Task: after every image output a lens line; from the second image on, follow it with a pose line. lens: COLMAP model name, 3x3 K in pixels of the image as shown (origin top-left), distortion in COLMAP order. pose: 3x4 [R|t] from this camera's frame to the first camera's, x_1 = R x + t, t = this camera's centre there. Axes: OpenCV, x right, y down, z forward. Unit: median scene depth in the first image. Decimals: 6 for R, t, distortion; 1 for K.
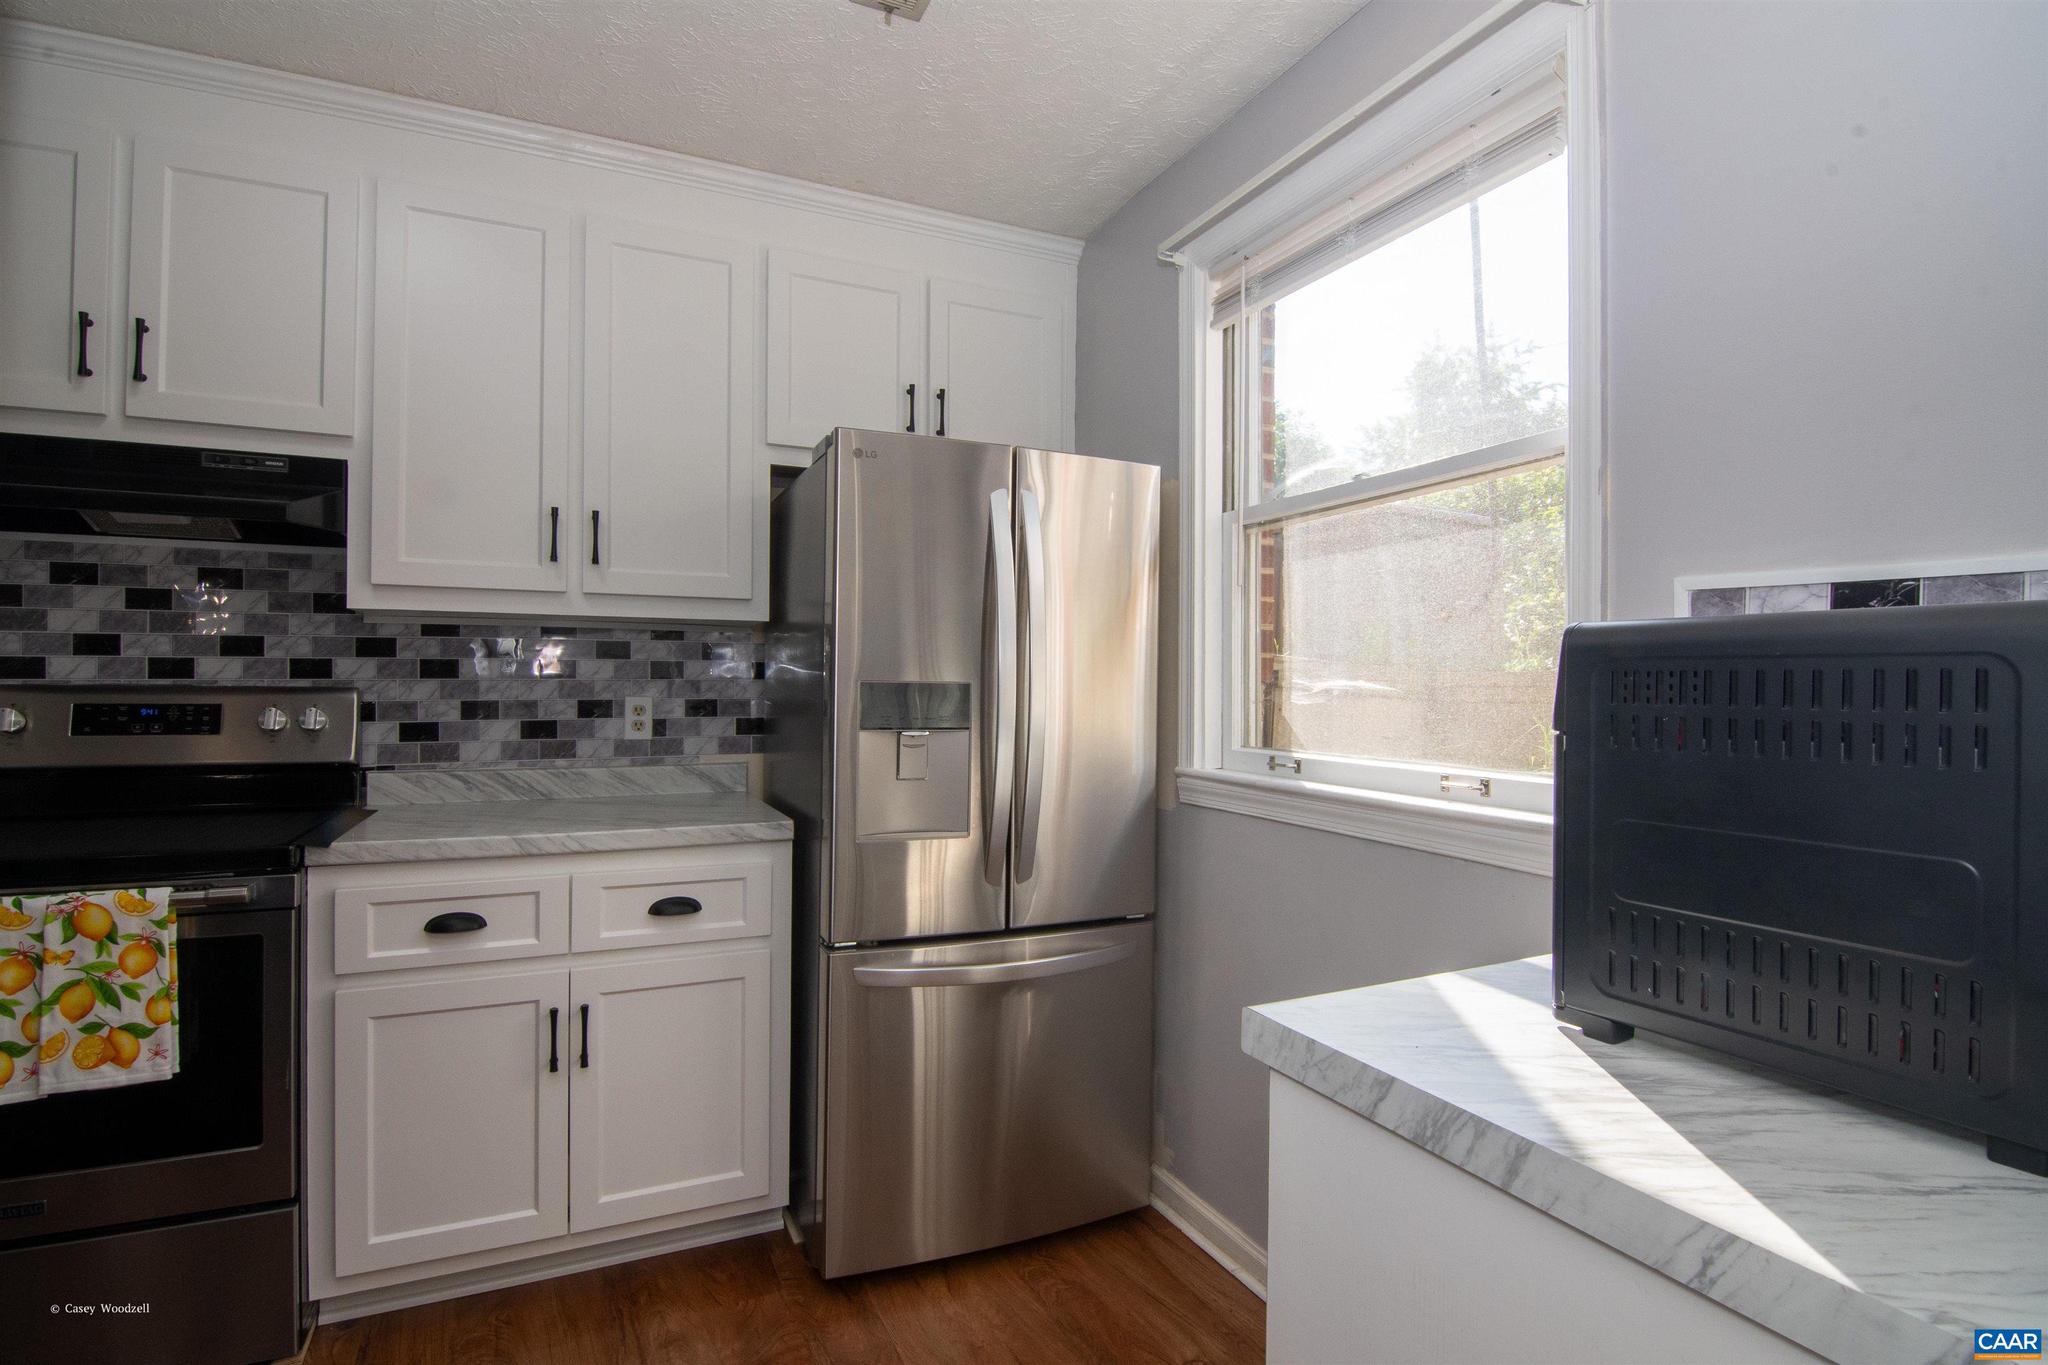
lens RADIAL K [[991.8, 0, 1016.6], [0, 991.8, 682.7], [0, 0, 1]] dist [-0.007252, -0.011064]
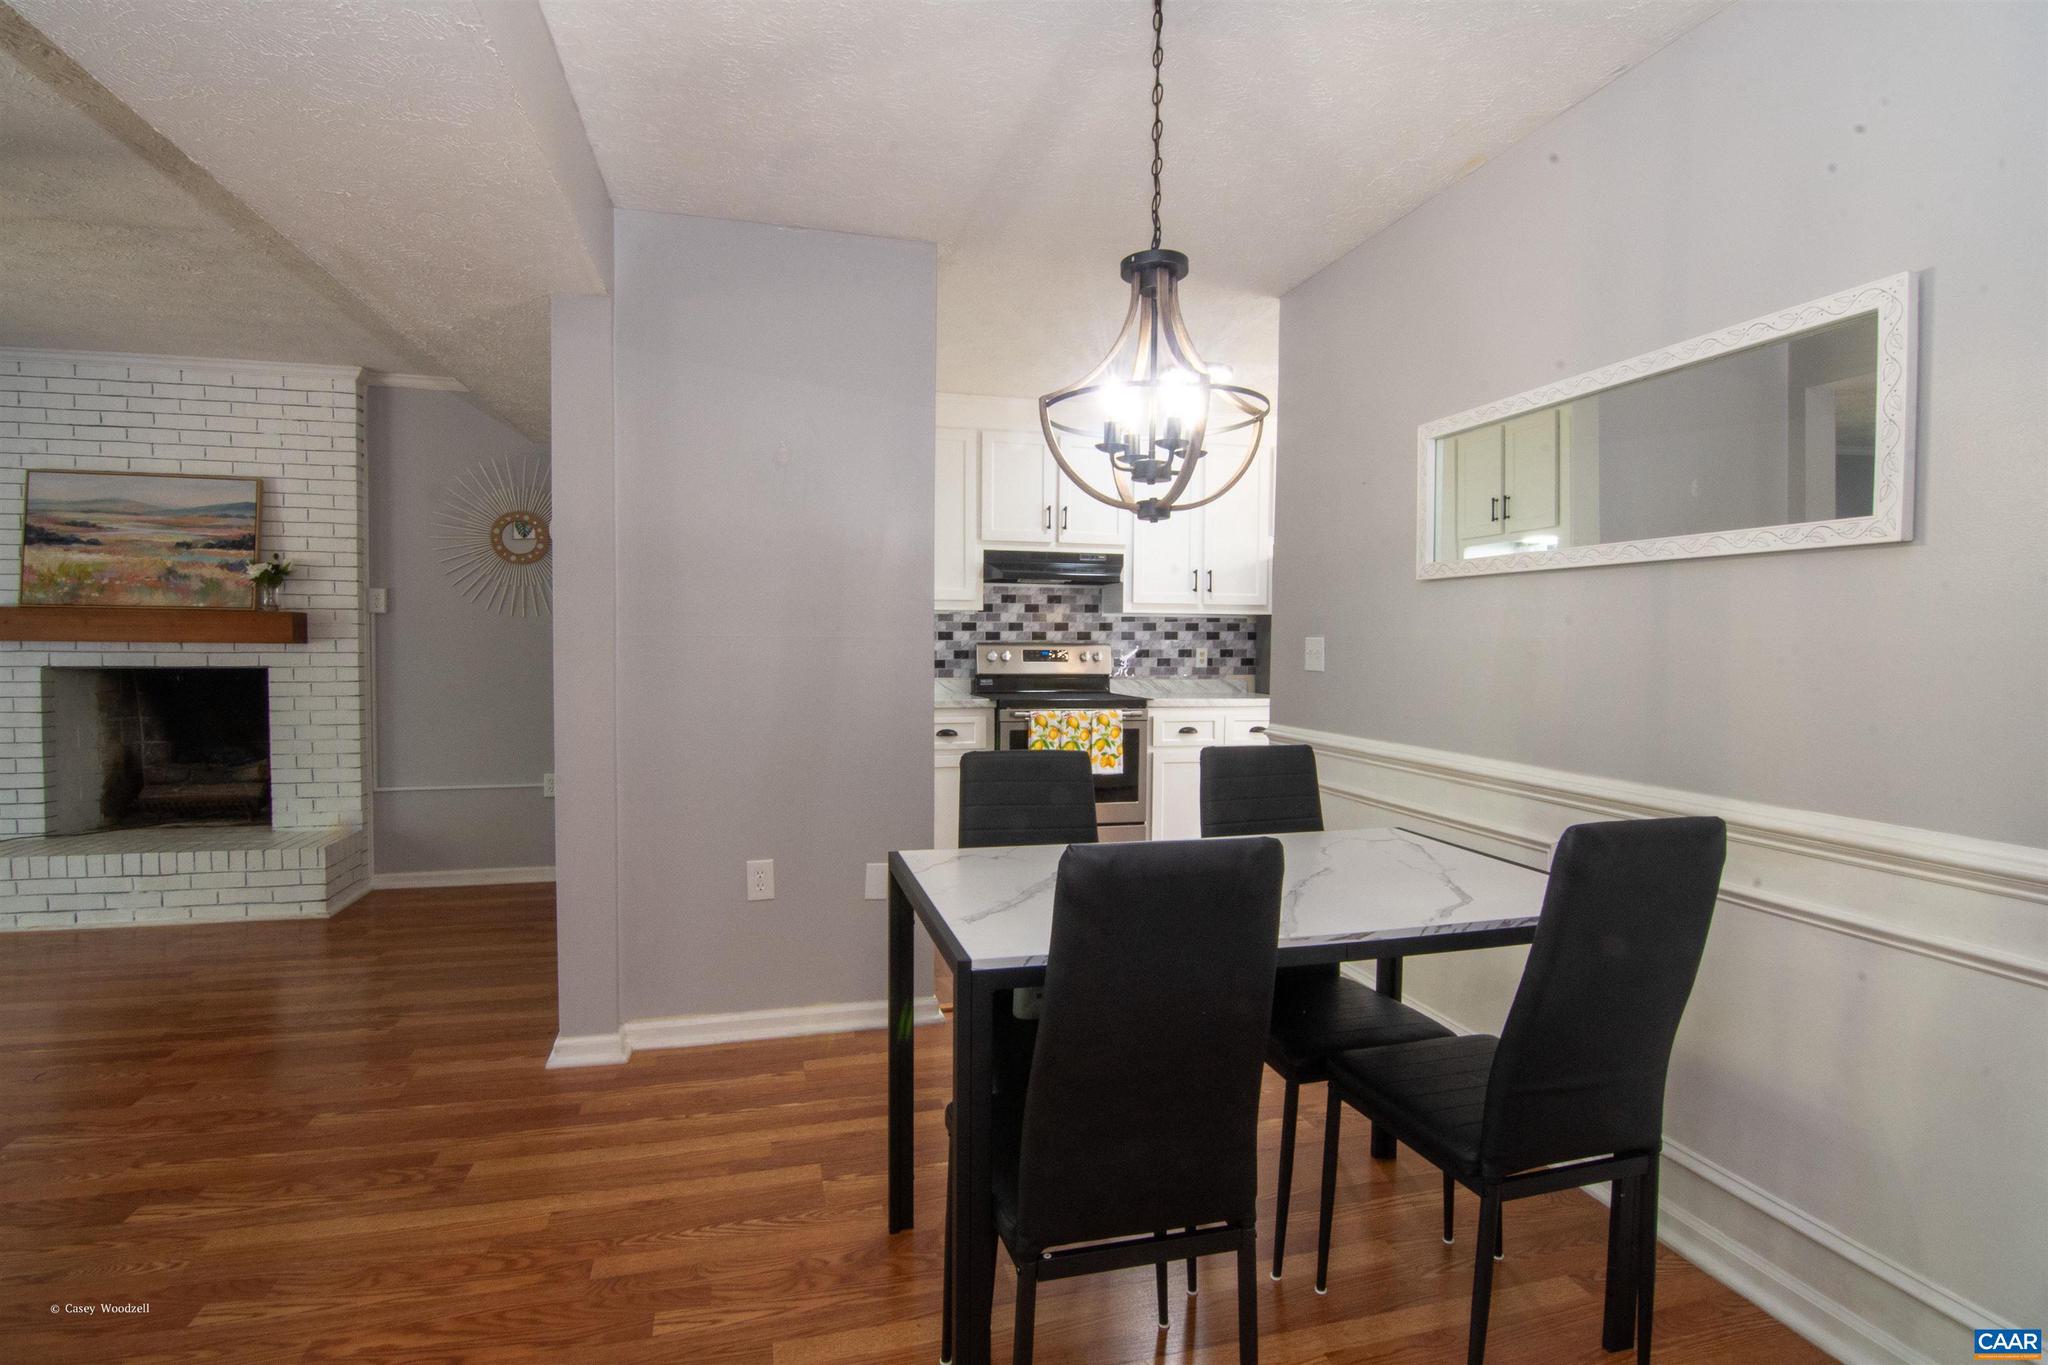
lens RADIAL K [[991.8, 0, 1016.6], [0, 991.8, 682.7], [0, 0, 1]] dist [-0.007252, -0.011064]
pose [[0.983763, 0.007444, -0.179319, -0.468504], [0.000194, 0.999095, 0.042539, -0.003311], [0.179474, -0.041883, 0.982871, -1.511263]]
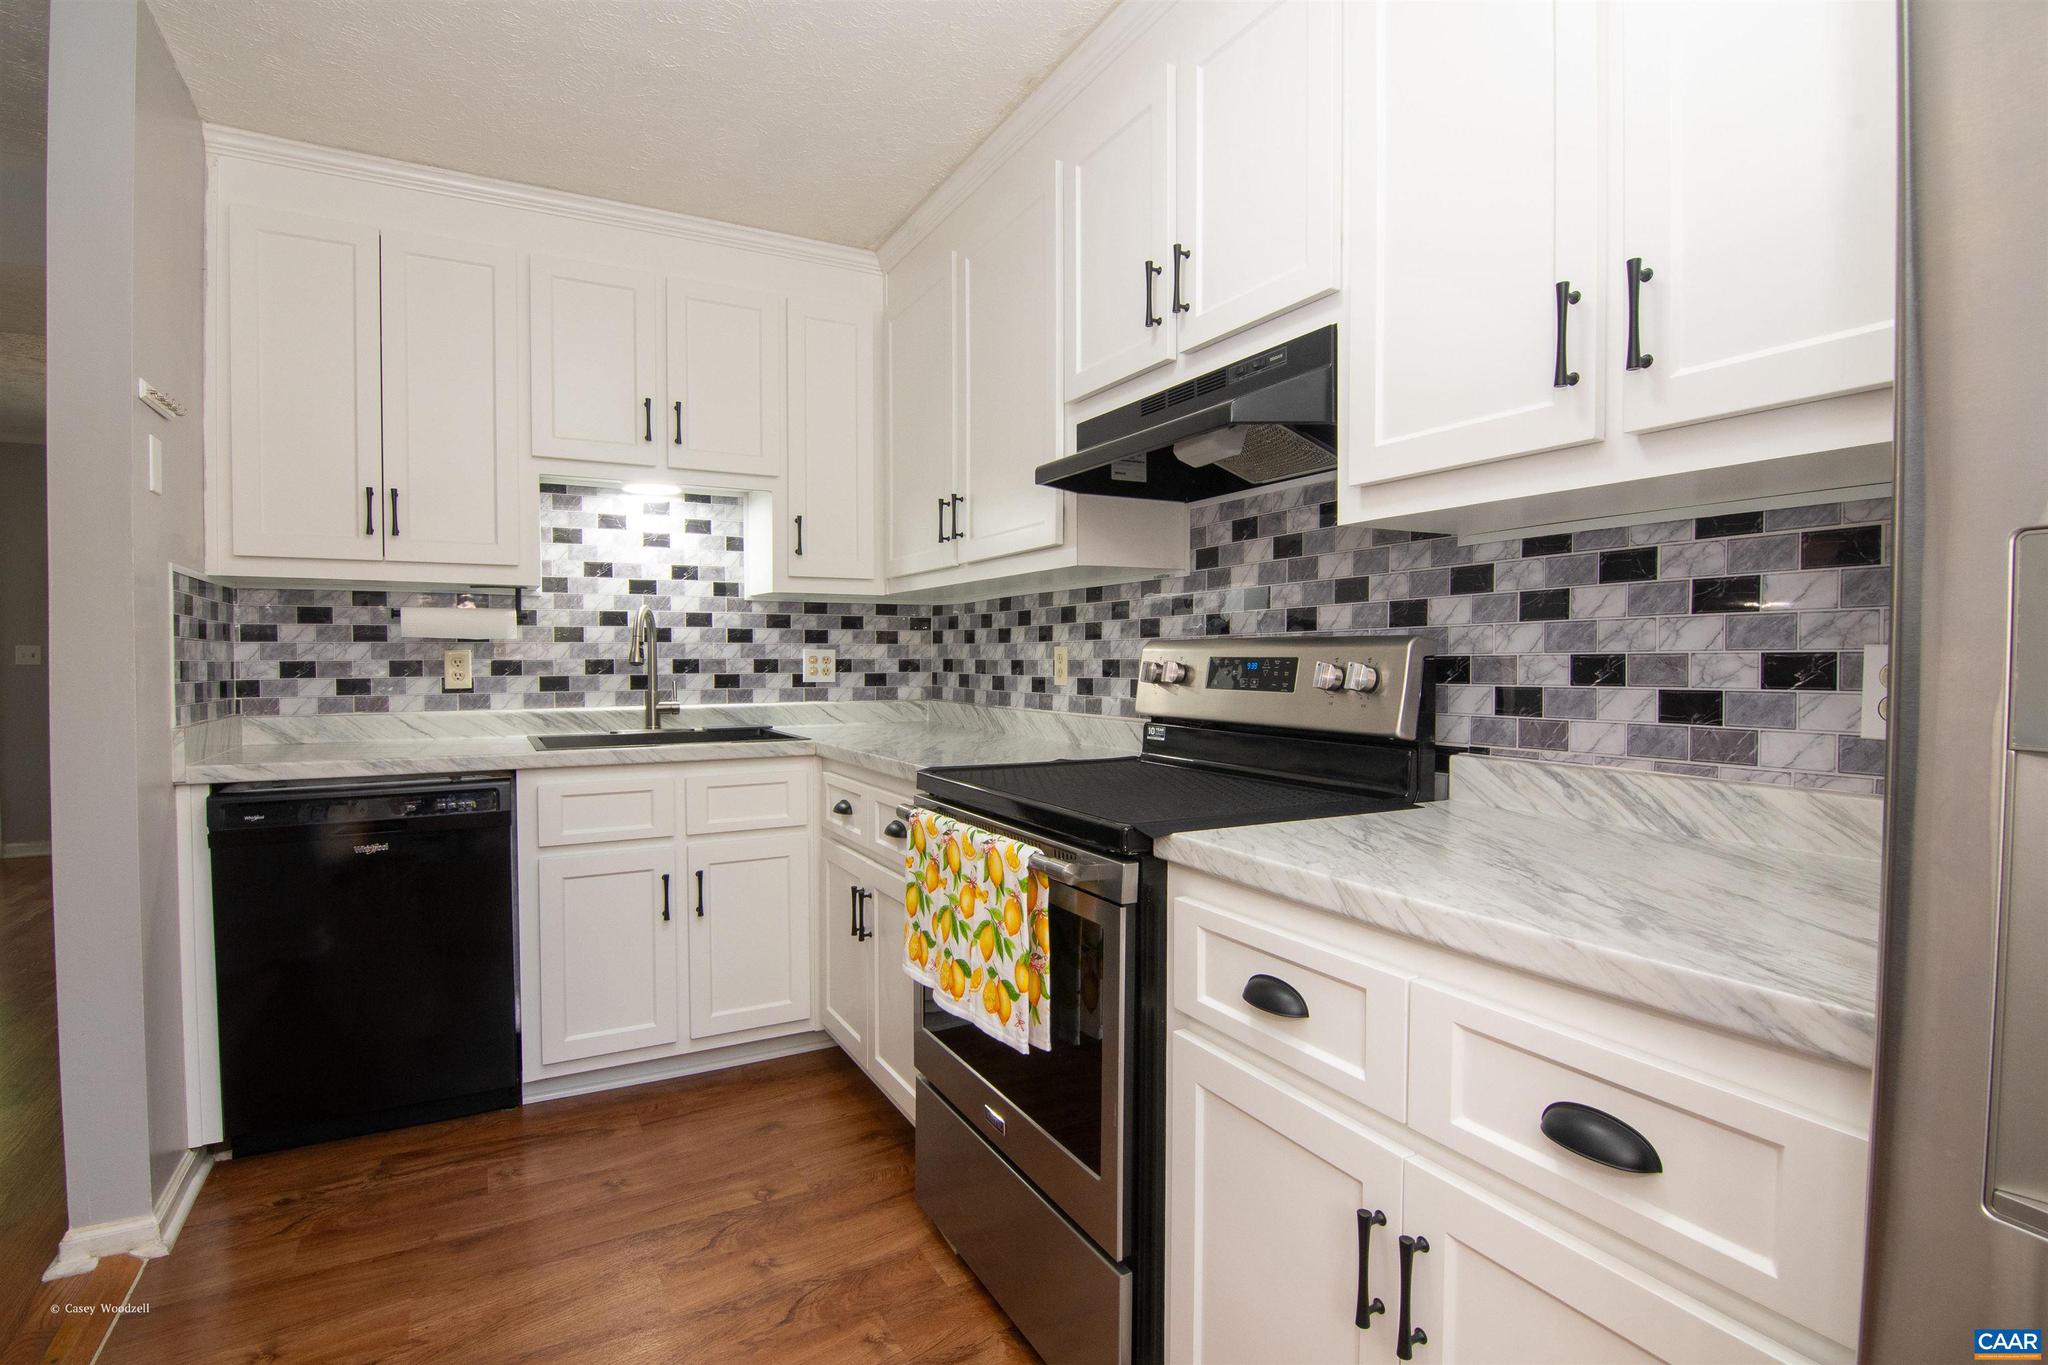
lens RADIAL K [[991.8, 0, 1016.6], [0, 991.8, 682.7], [0, 0, 1]] dist [-0.007252, -0.011064]
pose [[0.059606, 0.019719, -0.998027, 0.046936], [0.003063, 0.999797, 0.019937, 0.025179], [0.998217, -0.004246, 0.059533, 0.685106]]
